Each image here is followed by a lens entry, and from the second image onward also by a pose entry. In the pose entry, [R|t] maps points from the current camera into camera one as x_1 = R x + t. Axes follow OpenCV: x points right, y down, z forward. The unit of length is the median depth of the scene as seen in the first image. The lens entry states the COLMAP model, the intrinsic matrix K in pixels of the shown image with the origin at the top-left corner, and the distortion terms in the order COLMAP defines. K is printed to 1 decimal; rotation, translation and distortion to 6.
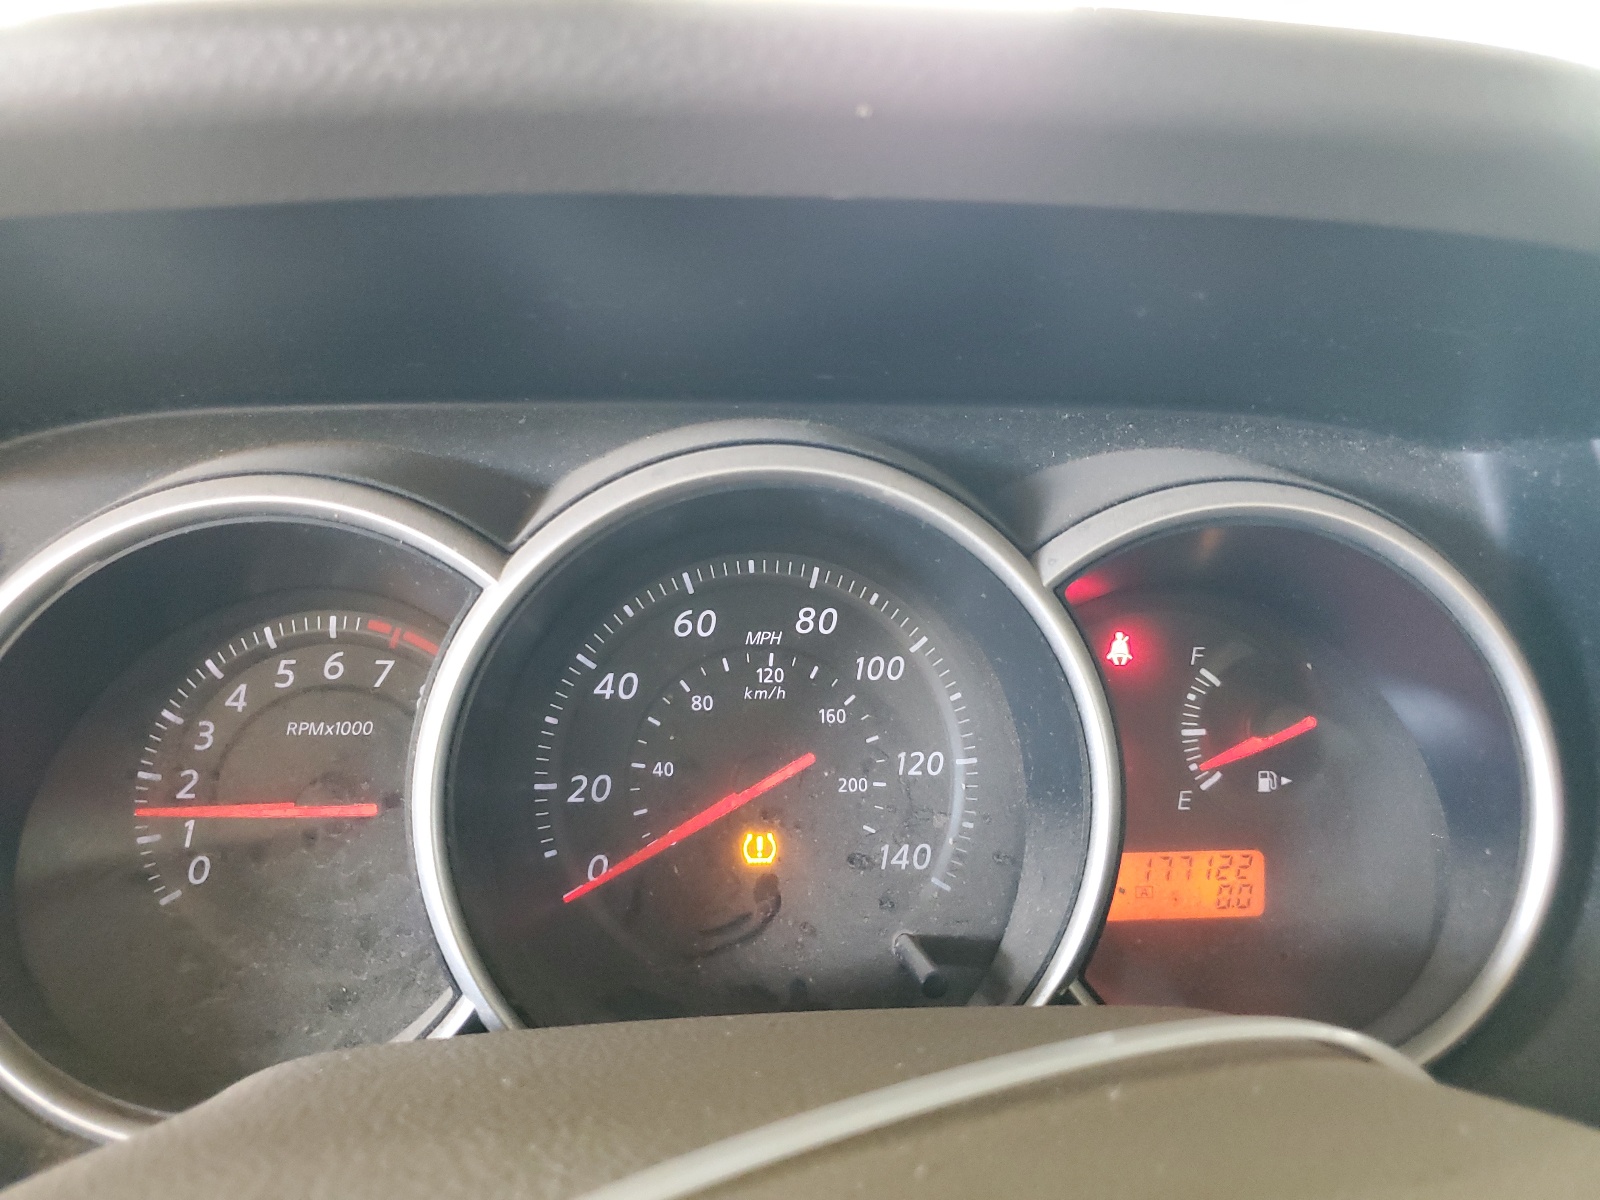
lens RADIAL K [[1195.4, 0, 801.2], [0, 1195.4, 601.4], [0, 0, 1]] dist [-0.016148, 0.004861]
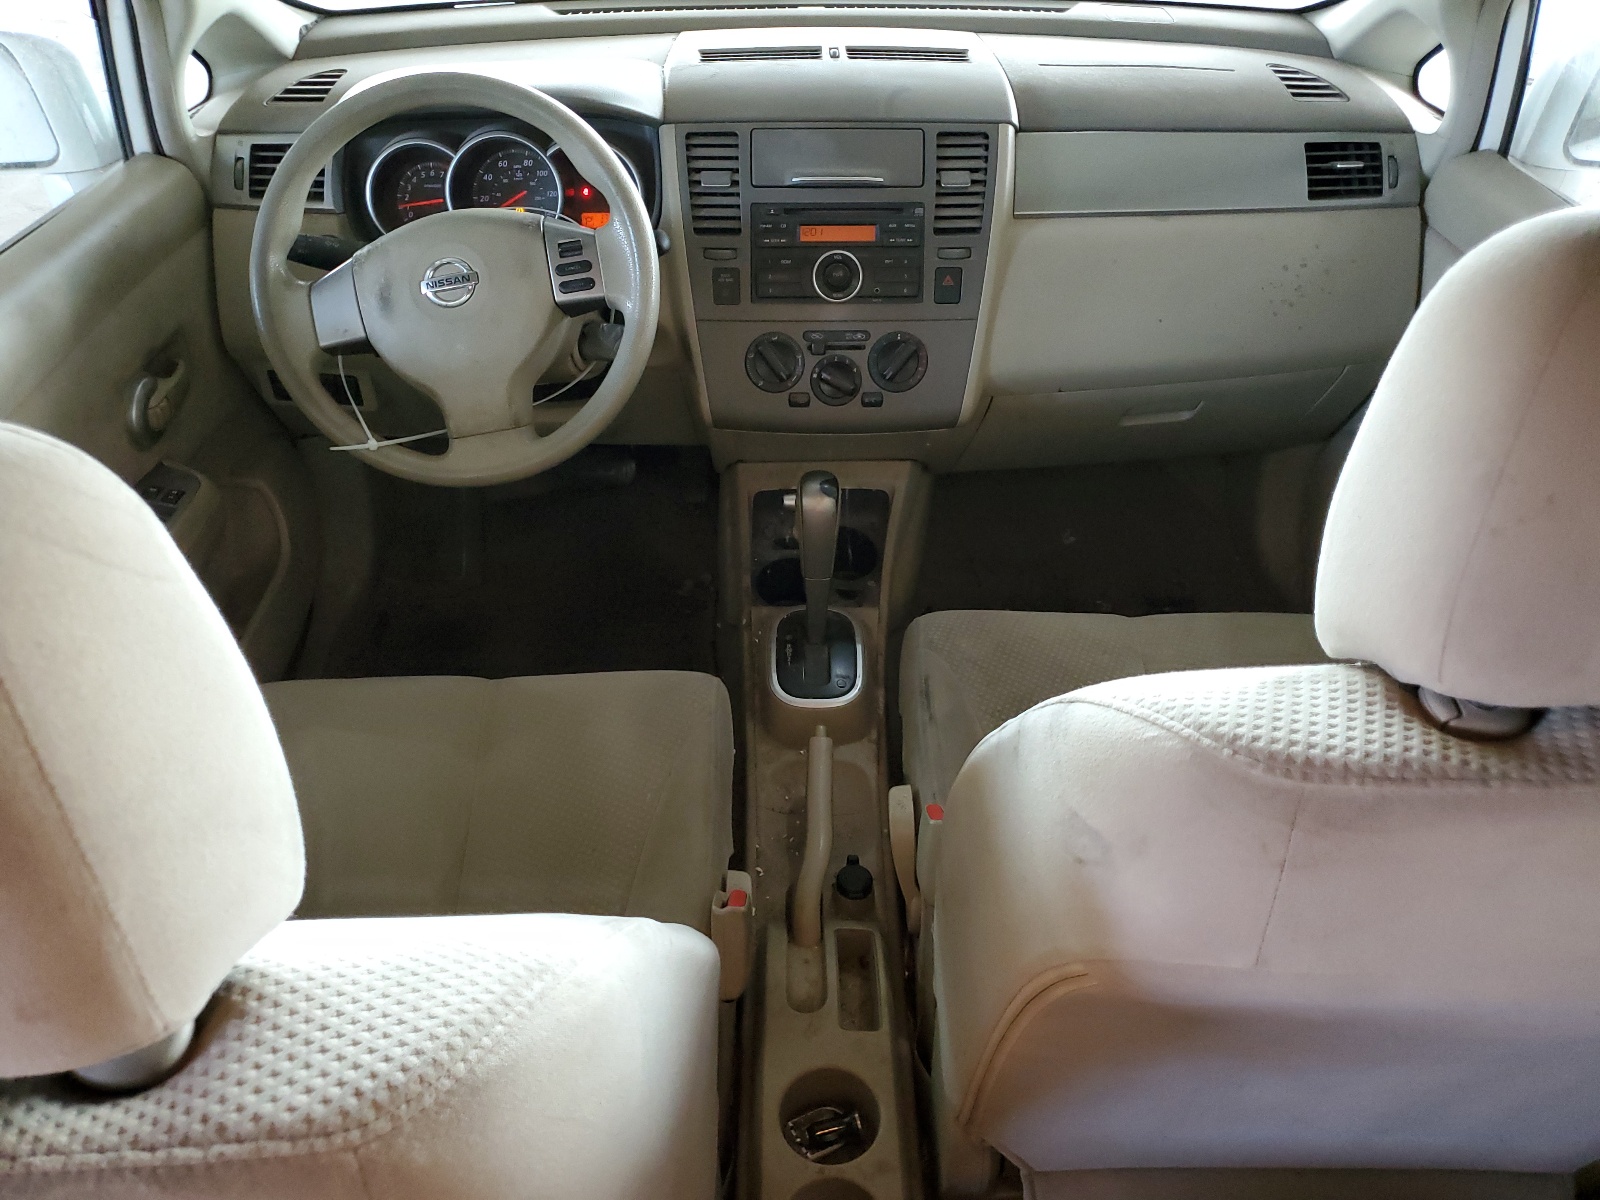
lens RADIAL K [[1195.4, 0, 797.8], [0, 1195.4, 602.7], [0, 0, 1]] dist [-0.016148, 0.004861]
pose [[0.997301, 0.020060, -0.070630, 1.523978], [0.006321, 0.934929, 0.354778, -0.025275], [0.073151, -0.354267, 0.932279, -4.175778]]
